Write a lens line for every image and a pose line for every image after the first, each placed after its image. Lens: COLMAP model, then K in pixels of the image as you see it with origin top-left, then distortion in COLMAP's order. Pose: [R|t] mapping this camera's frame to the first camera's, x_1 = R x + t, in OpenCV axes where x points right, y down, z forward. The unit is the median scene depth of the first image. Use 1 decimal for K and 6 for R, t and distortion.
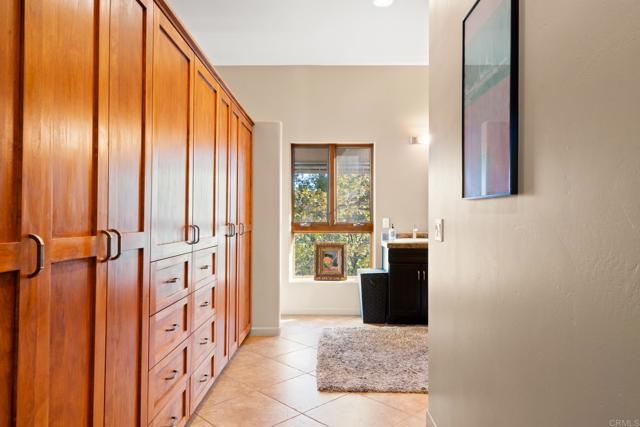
lens RADIAL K [[427.7, 0, 320.0], [0, 427.7, 214.0], [0, 0, 1]] dist [0.000010, -0.000011]
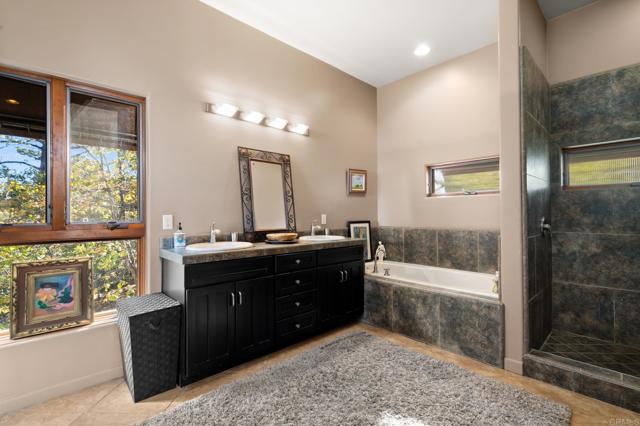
lens RADIAL K [[292.3, 0, 325.5], [0, 292.3, 212.0], [0, 0, 1]] dist [-0.002514, 0.001671]
pose [[0.719184, -0.005801, 0.694796, 0.015005], [0.004898, 0.999983, 0.003279, 0.004875], [-0.694803, 0.001045, 0.719200, 0.502453]]
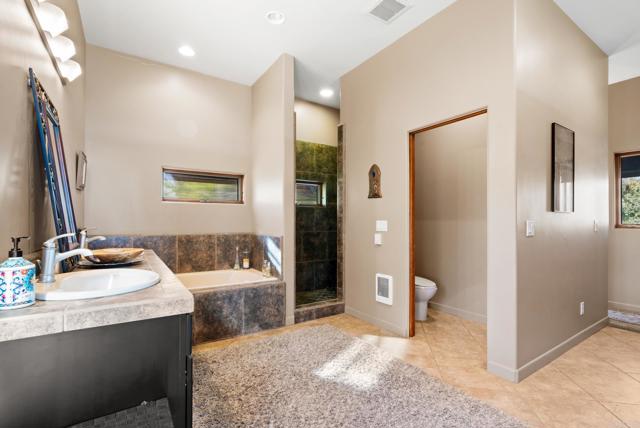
lens RADIAL K [[292.3, 0, 324.2], [0, 292.3, 218.0], [0, 0, 1]] dist [-0.002514, 0.001671]
pose [[-0.560355, -0.002841, 0.828248, -0.089868], [-0.017741, 0.999806, -0.008573, 0.010456], [-0.828063, -0.019498, -0.560297, 1.030771]]
